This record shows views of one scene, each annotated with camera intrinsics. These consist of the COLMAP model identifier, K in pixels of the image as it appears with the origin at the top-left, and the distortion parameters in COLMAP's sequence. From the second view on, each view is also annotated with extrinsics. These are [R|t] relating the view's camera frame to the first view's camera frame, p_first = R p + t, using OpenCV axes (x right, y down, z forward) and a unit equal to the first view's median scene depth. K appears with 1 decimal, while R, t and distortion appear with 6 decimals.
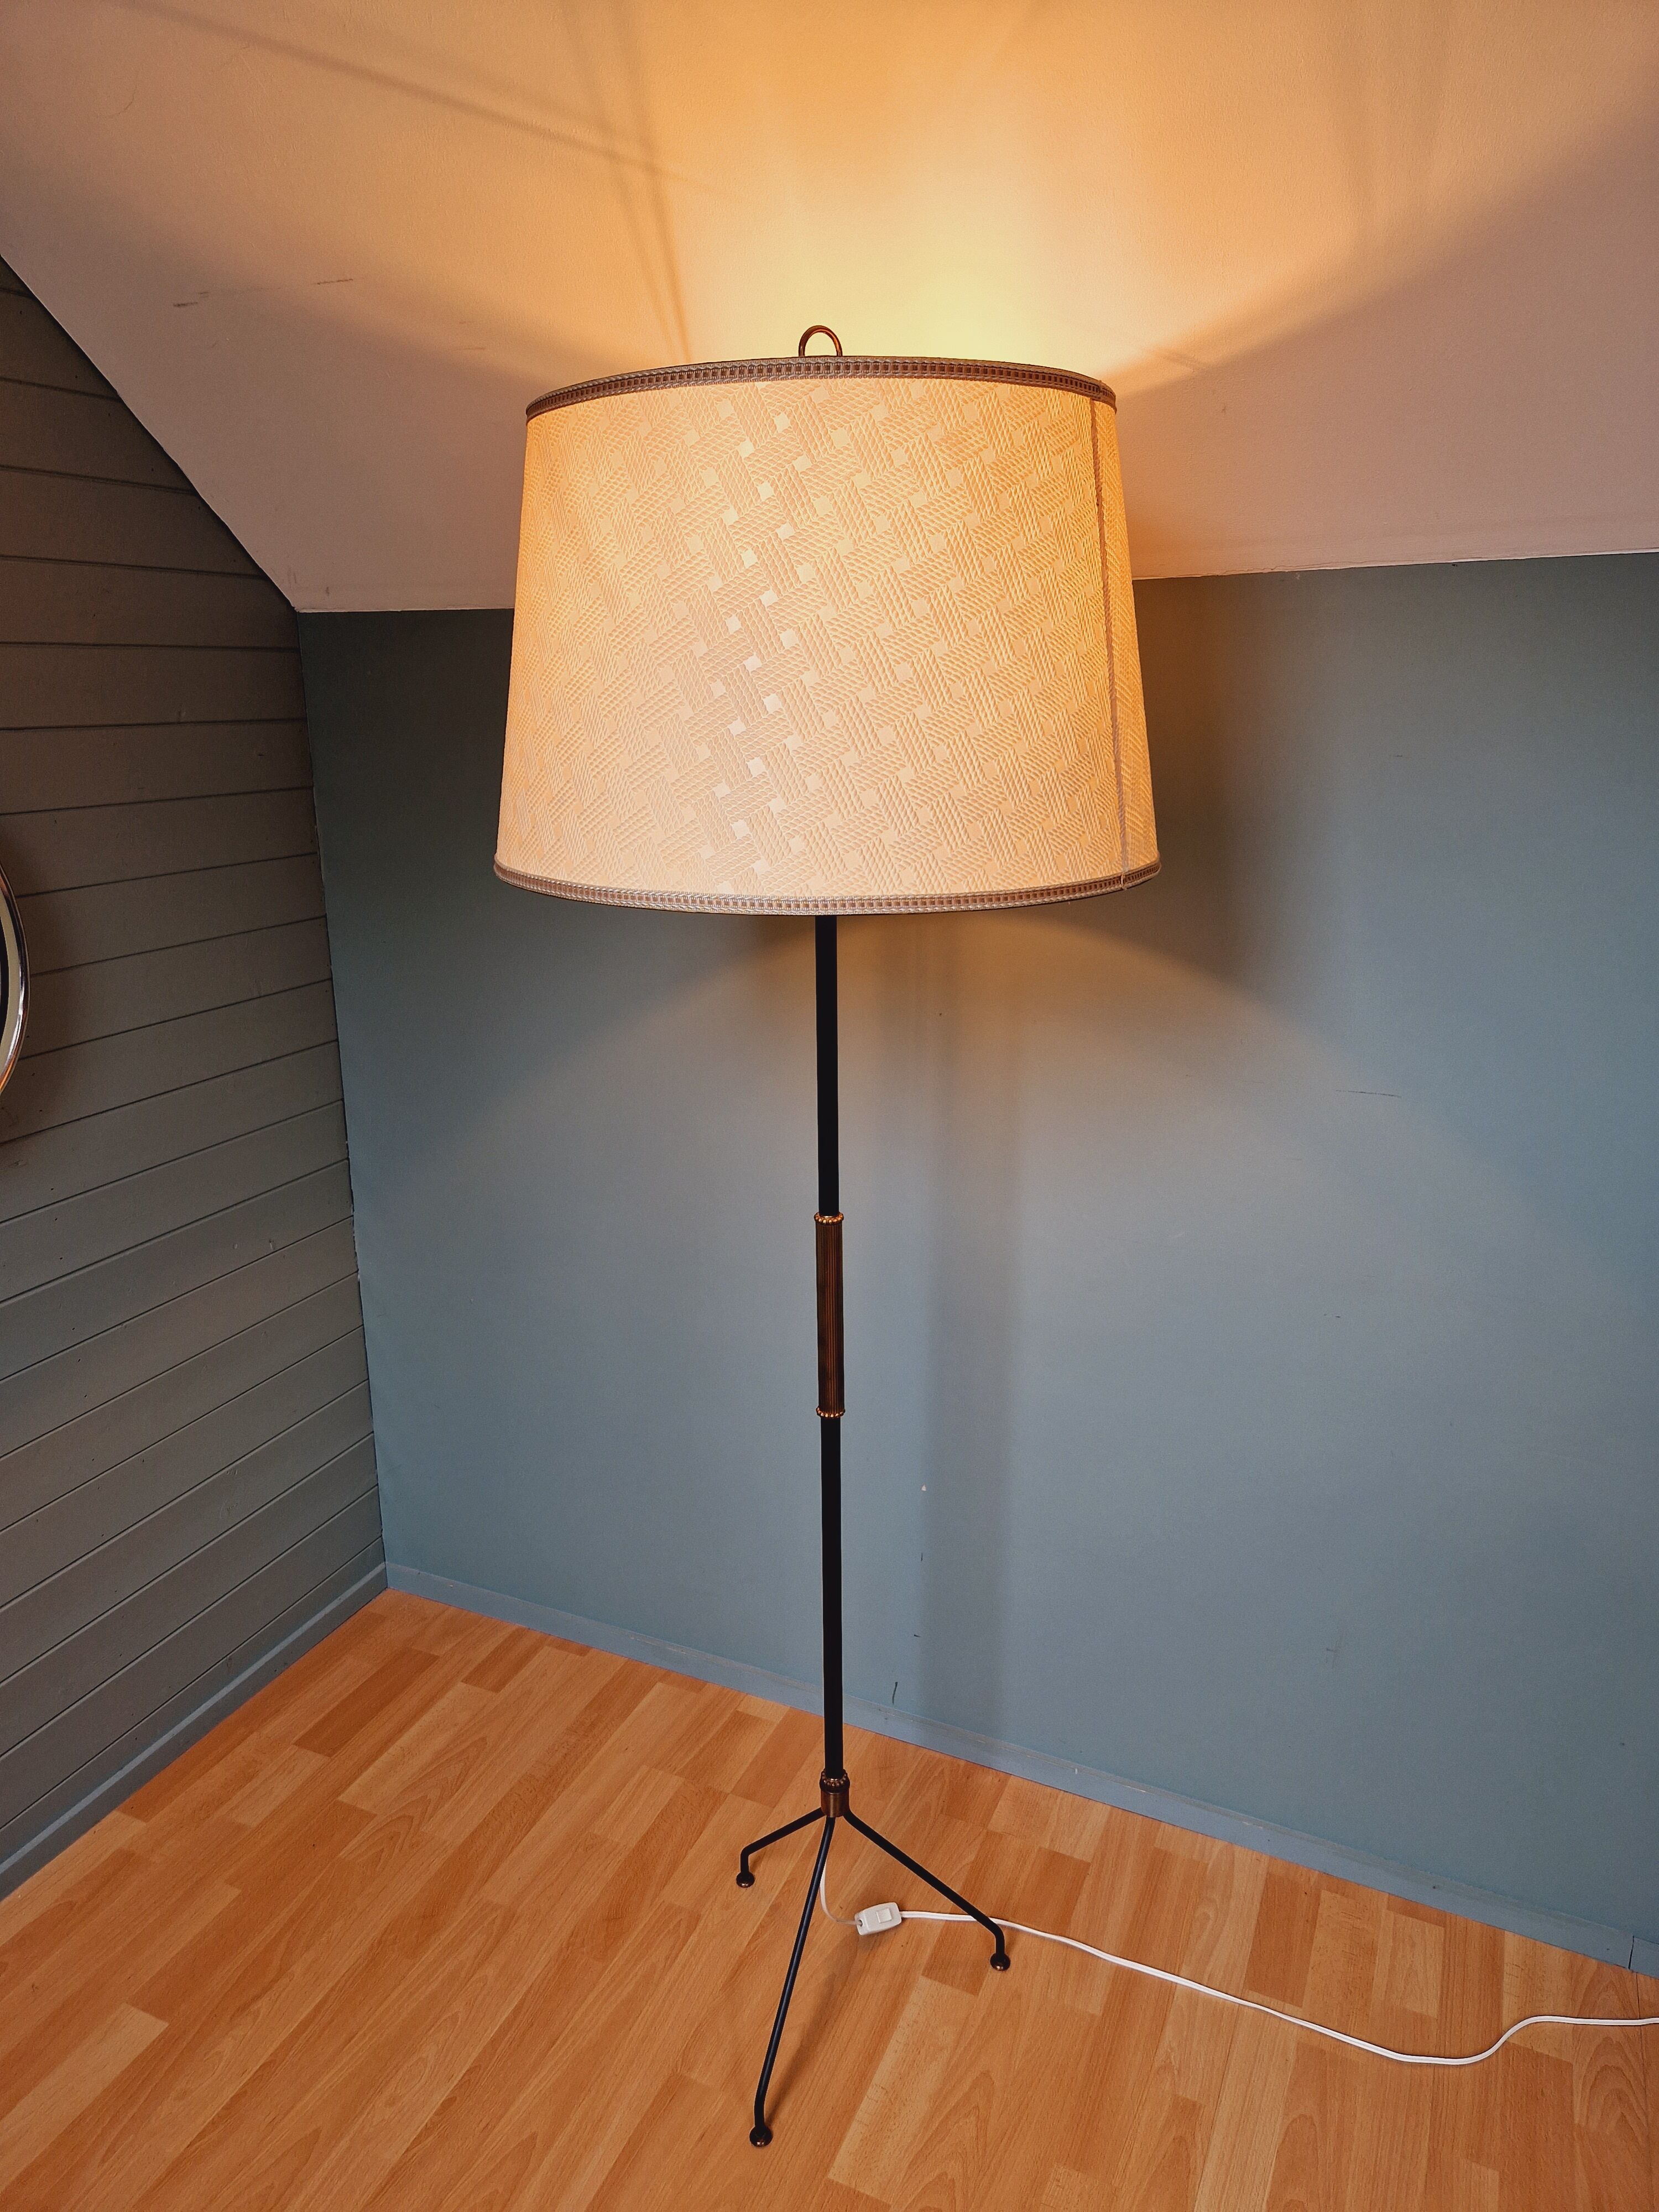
lens RADIAL K [[1480.1, 0, 815.9], [0, 1480.1, 1098.4], [0, 0, 1]] dist [0.071014, -0.058544]
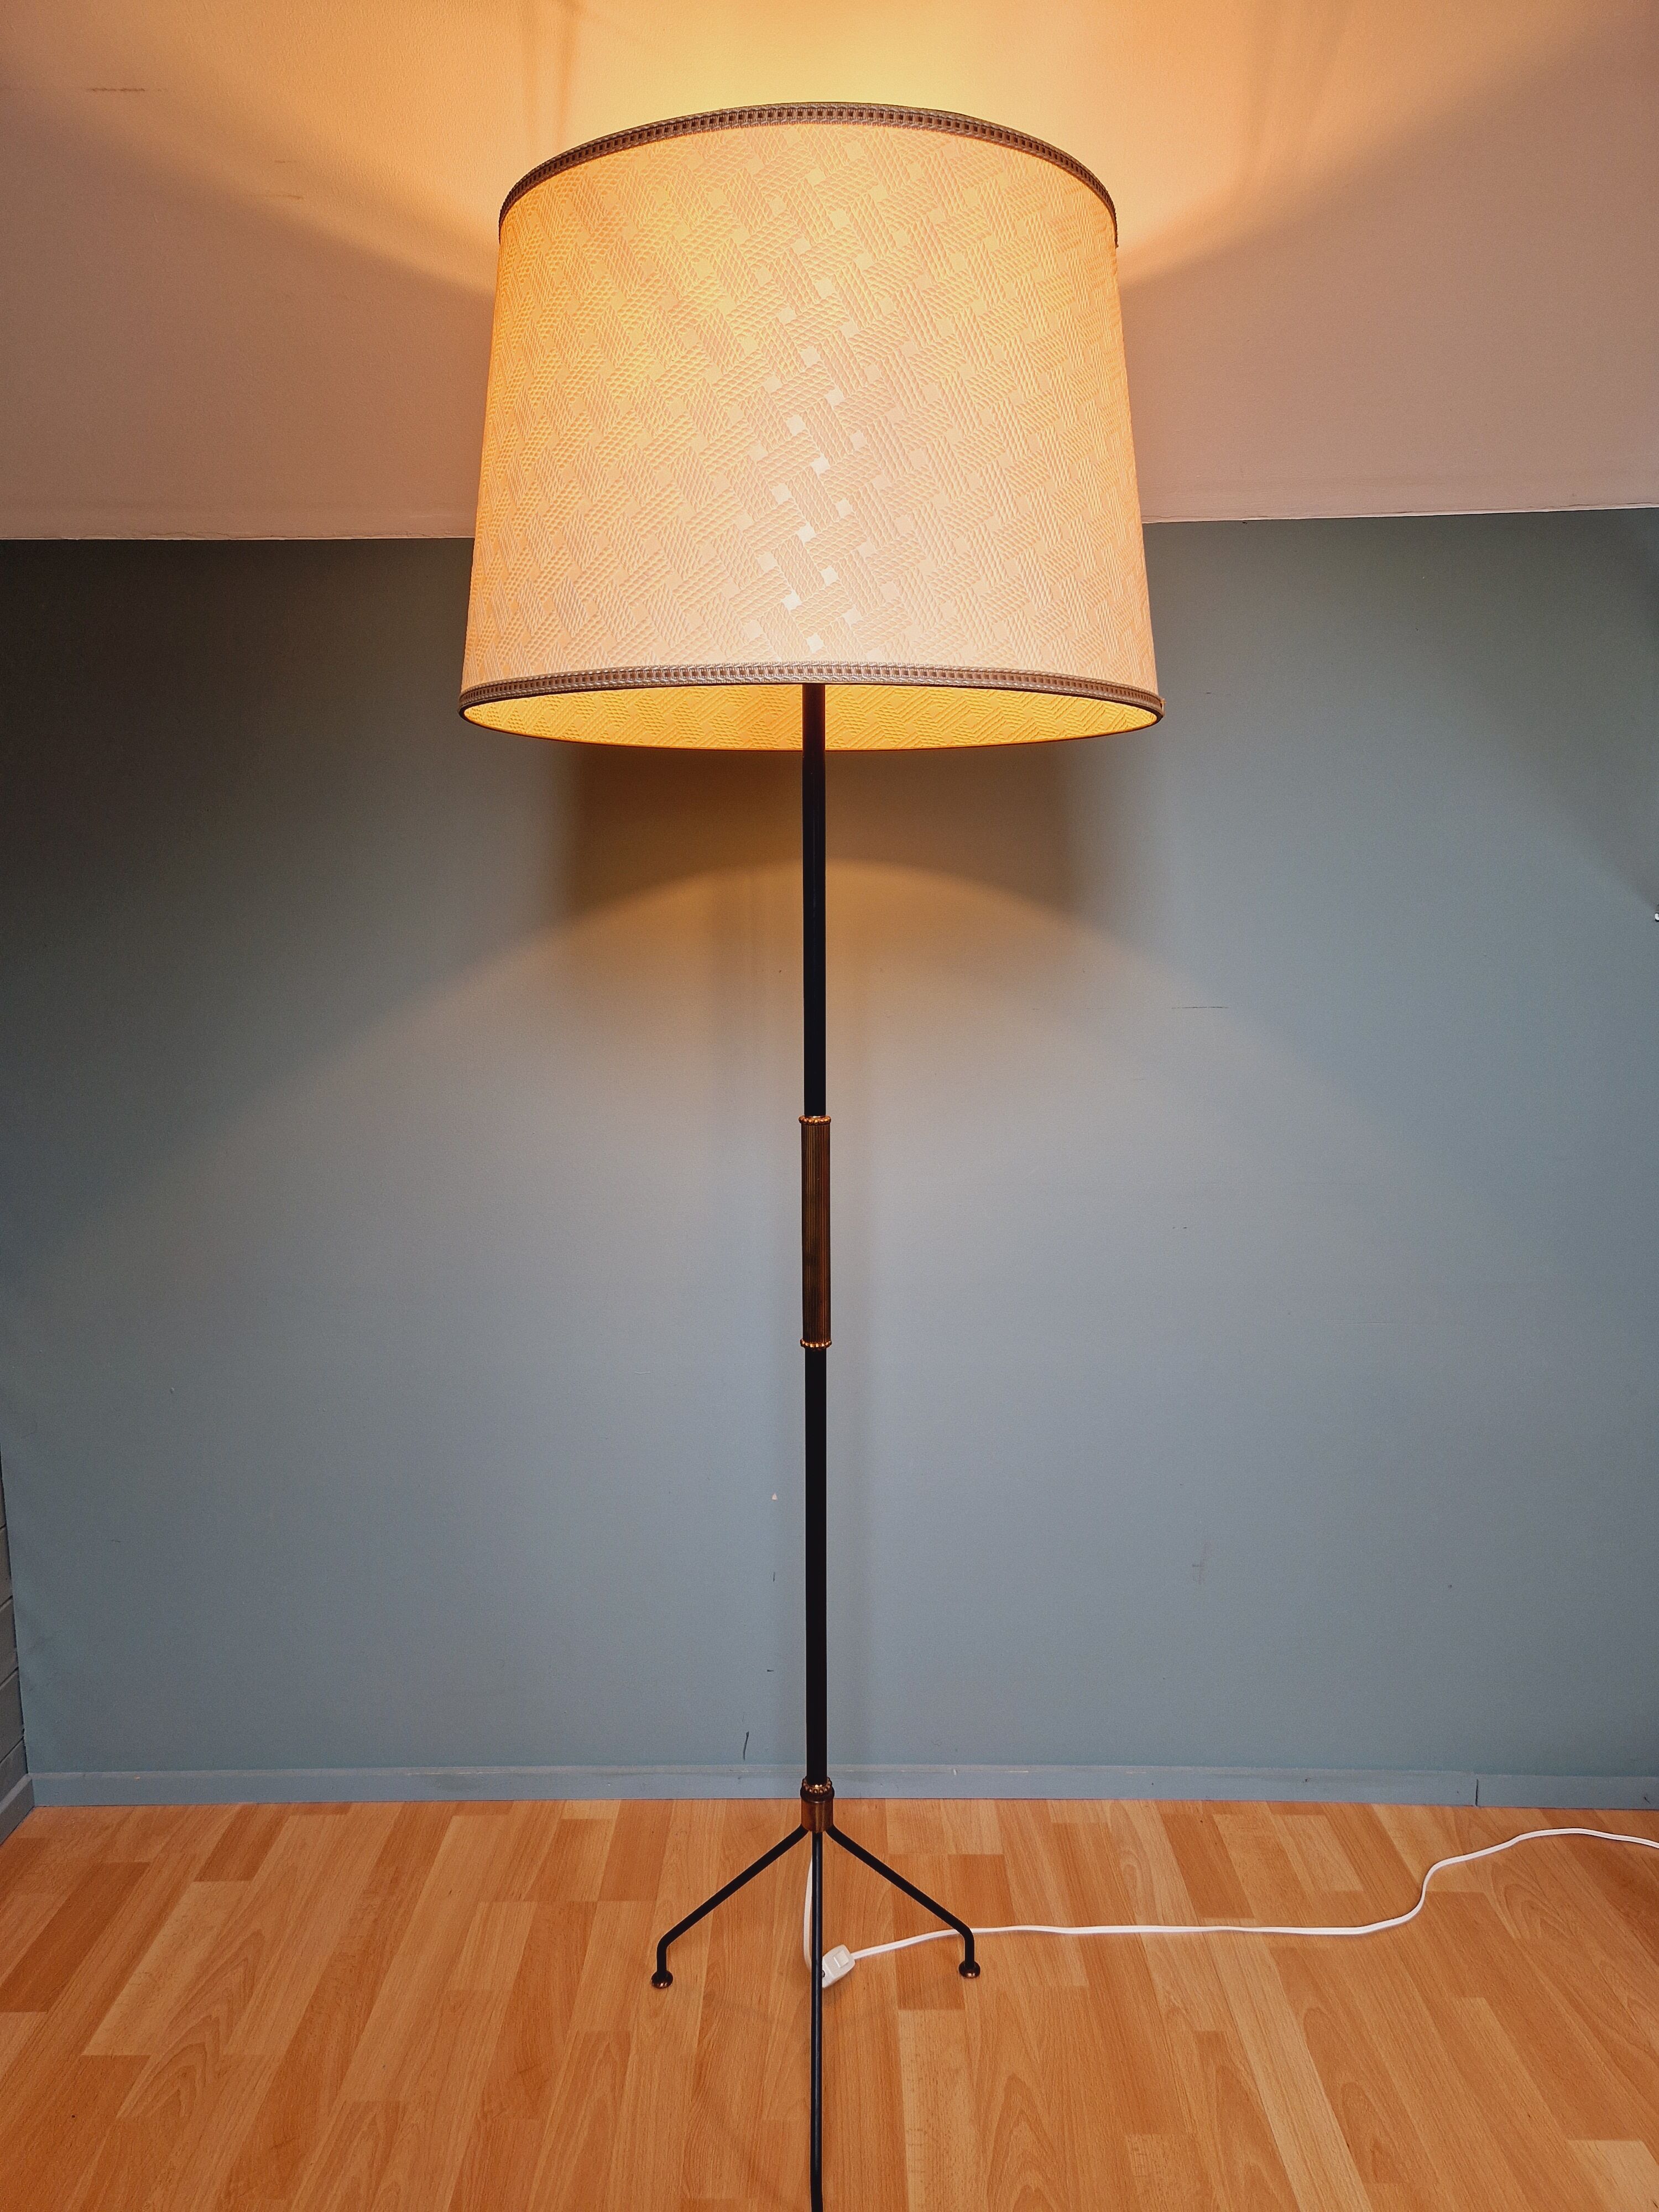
lens RADIAL K [[1480.1, 0, 825.5], [0, 1480.1, 1112.8], [0, 0, 1]] dist [0.071014, -0.058544]
pose [[0.911192, -0.059174, 0.407711, -0.293869], [0.110400, 0.988508, -0.103265, 0.140572], [-0.396915, 0.139106, 0.907253, 0.129559]]
